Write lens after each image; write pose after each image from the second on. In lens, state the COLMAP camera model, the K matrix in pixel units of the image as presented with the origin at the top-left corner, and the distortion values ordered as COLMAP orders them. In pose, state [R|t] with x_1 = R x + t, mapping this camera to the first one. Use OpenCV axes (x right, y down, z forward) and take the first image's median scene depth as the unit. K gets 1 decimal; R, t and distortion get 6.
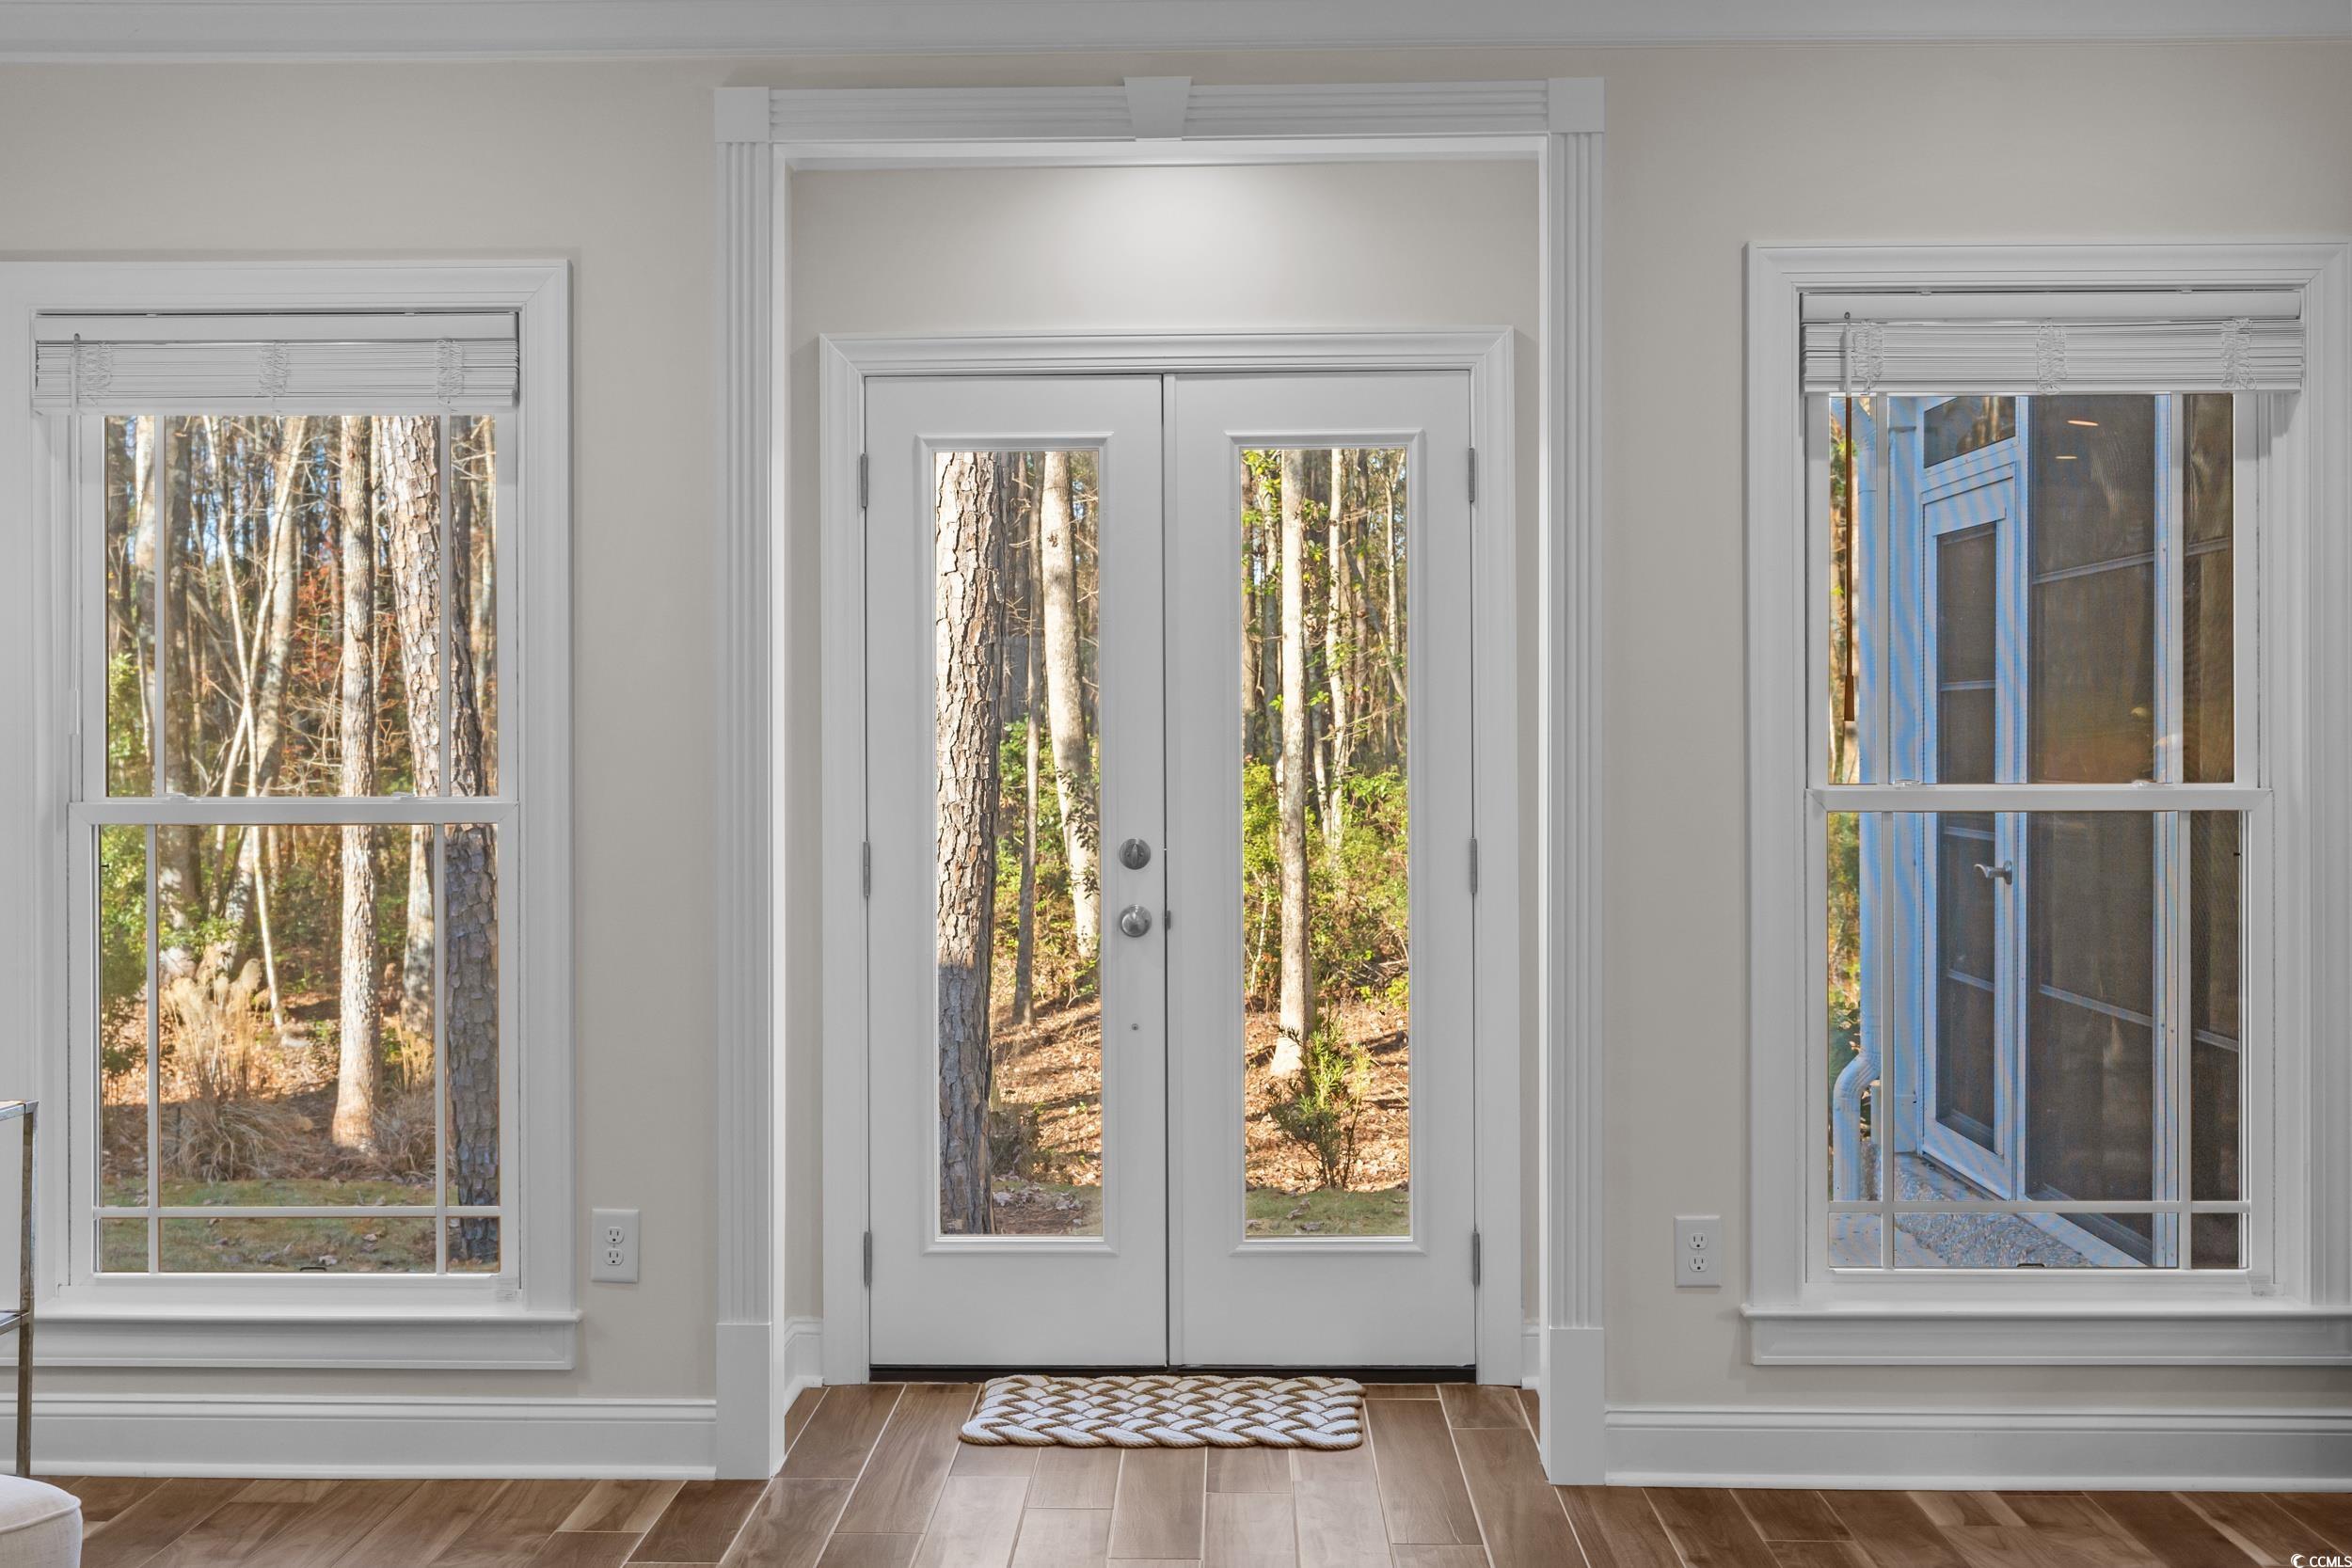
lens RADIAL K [[2523.3, 0, 1177.2], [0, 2523.3, 761.5], [0, 0, 1]] dist [0.019510, 0.000000]
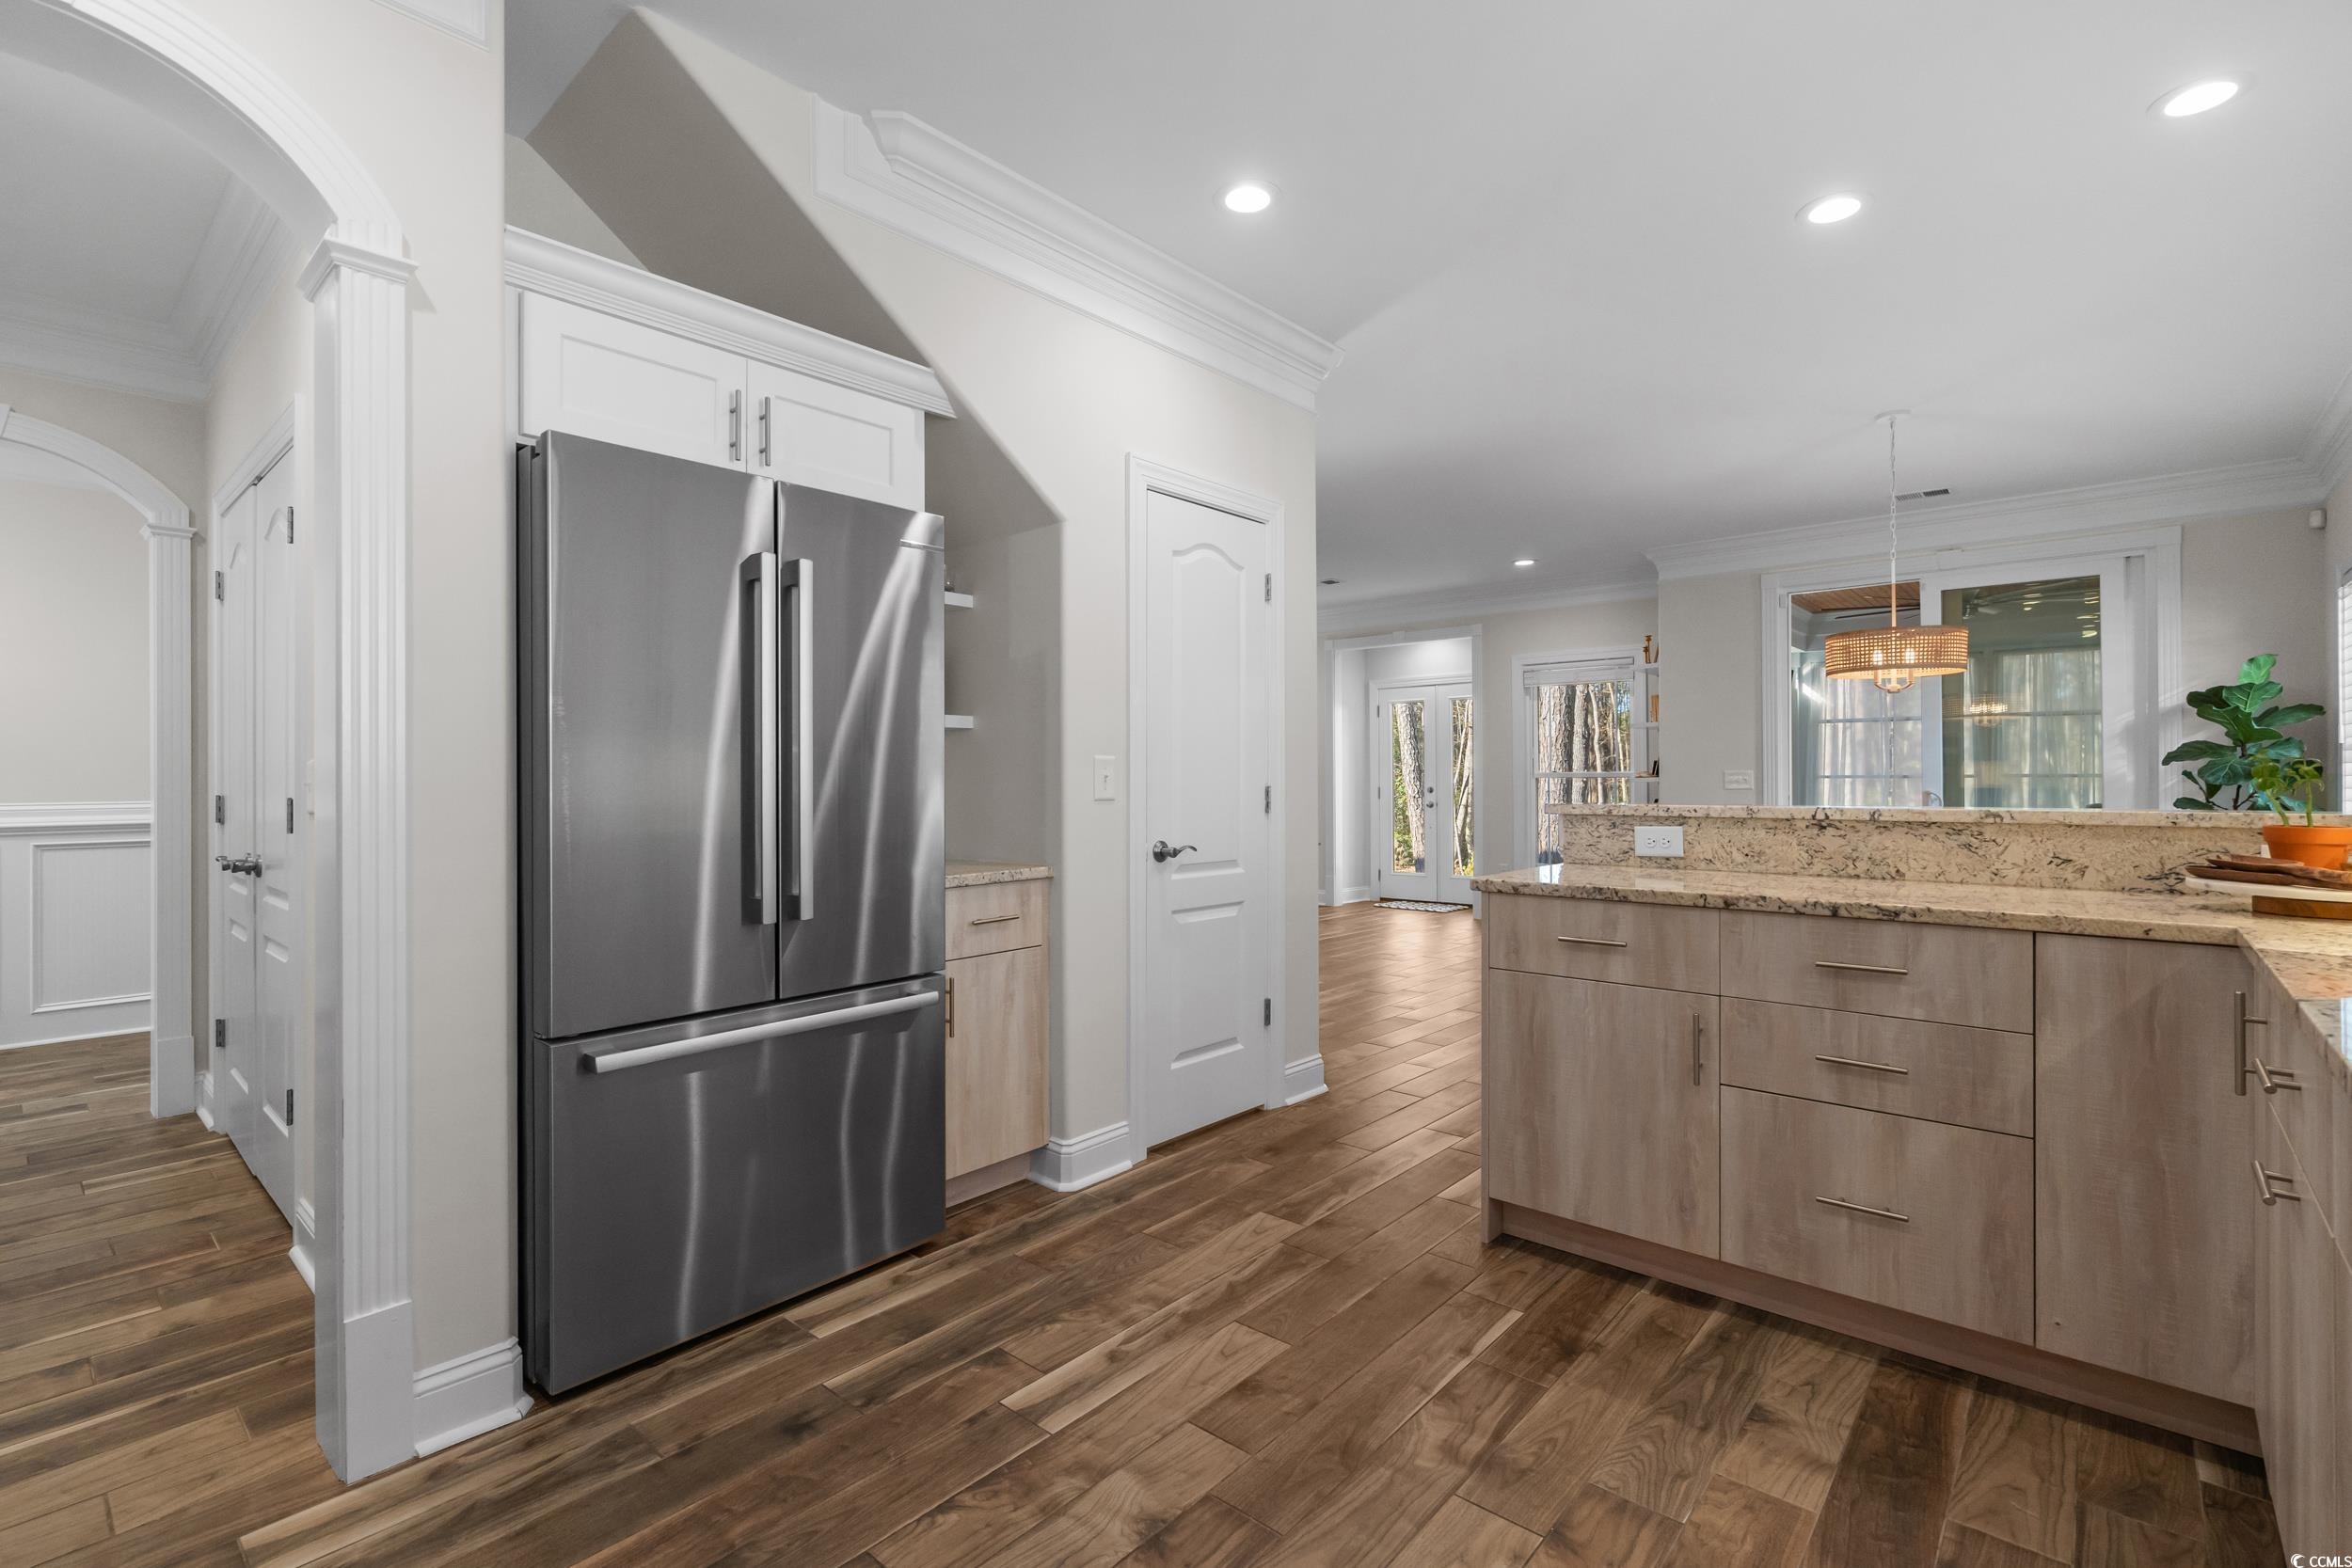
lens RADIAL K [[1073.6, 0, 1184.9], [0, 1073.6, 784.4], [0, 0, 1]] dist [-0.003220, 0.000028]
pose [[0.780992, -0.001887, -0.624538, 0.954349], [-0.004909, 0.999946, -0.009160, 0.047930], [0.624522, 0.010220, 0.780940, -0.845505]]
